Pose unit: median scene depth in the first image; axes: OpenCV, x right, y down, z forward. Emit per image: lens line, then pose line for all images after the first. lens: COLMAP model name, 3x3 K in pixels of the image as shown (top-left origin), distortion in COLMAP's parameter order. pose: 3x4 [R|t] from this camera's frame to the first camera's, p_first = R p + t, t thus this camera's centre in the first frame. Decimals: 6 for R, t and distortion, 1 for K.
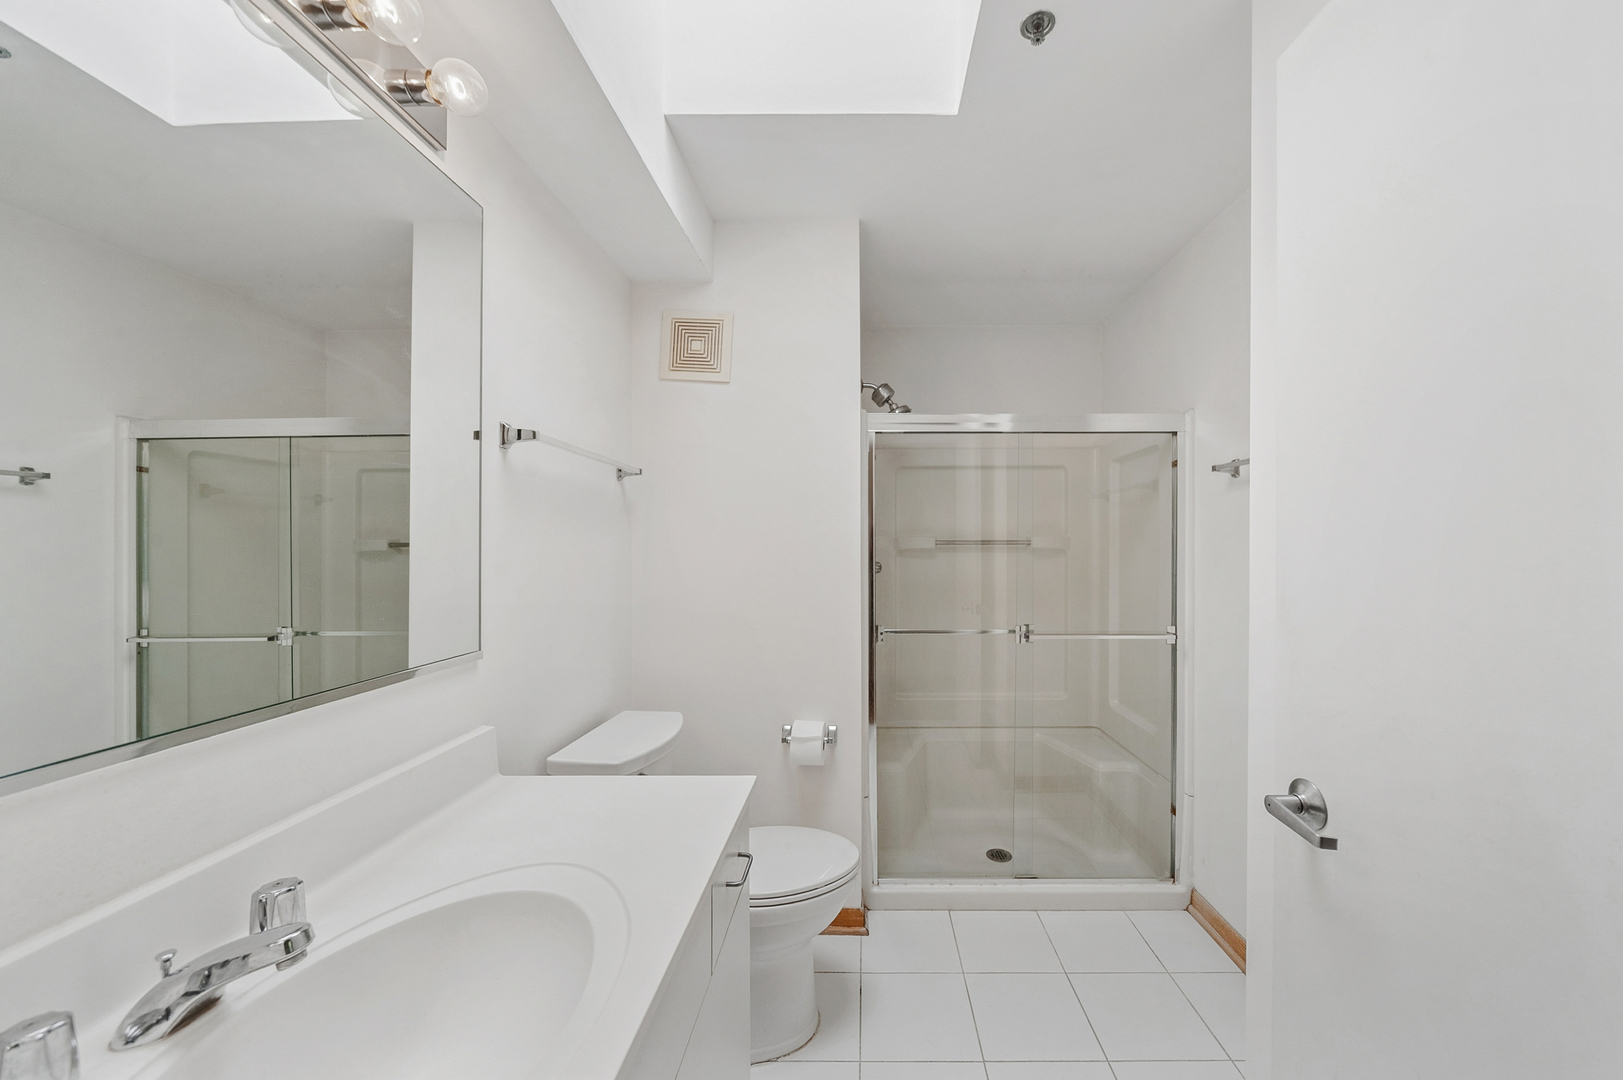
lens RADIAL K [[582.0, 0, 811.6], [0, 582.0, 534.1], [0, 0, 1]] dist [-0.013756, -0.000124]
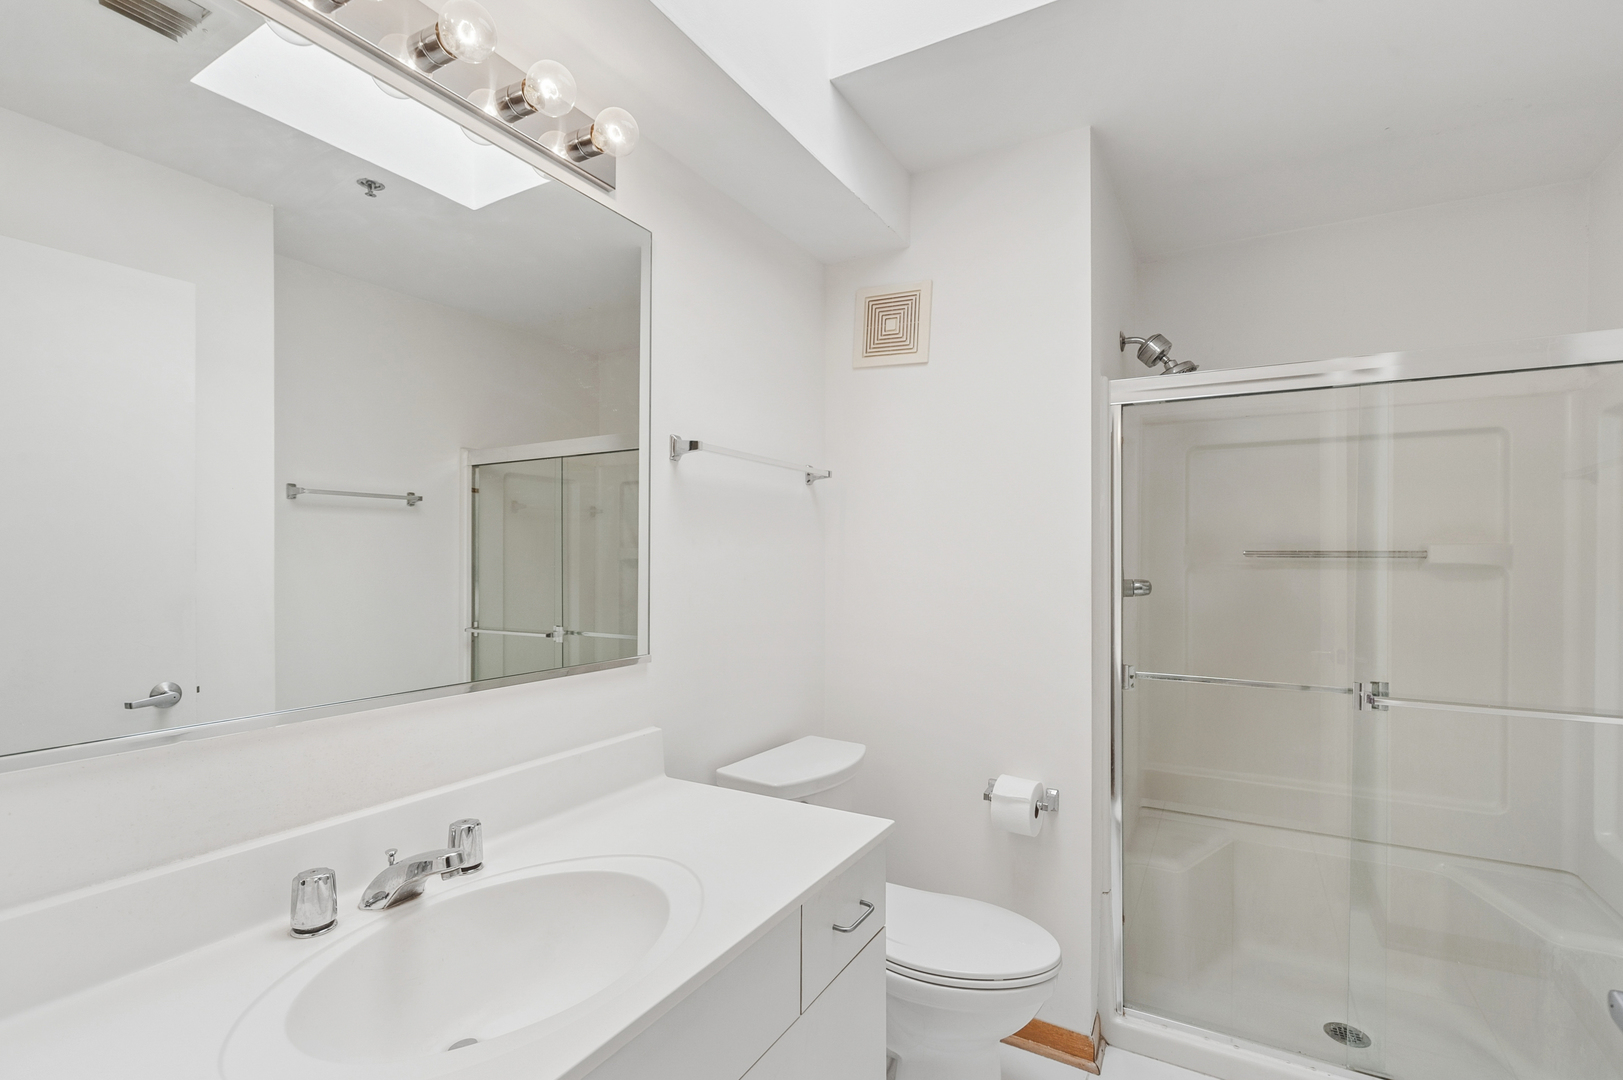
lens RADIAL K [[743.0, 0, 811.5], [0, 743.0, 540.0], [0, 0, 1]] dist [-0.013095, 0.000084]
pose [[0.868681, -0.004067, -0.495355, 0.236436], [0.003092, 0.999991, -0.002789, -0.001111], [0.495362, 0.000891, 0.868686, -0.018191]]
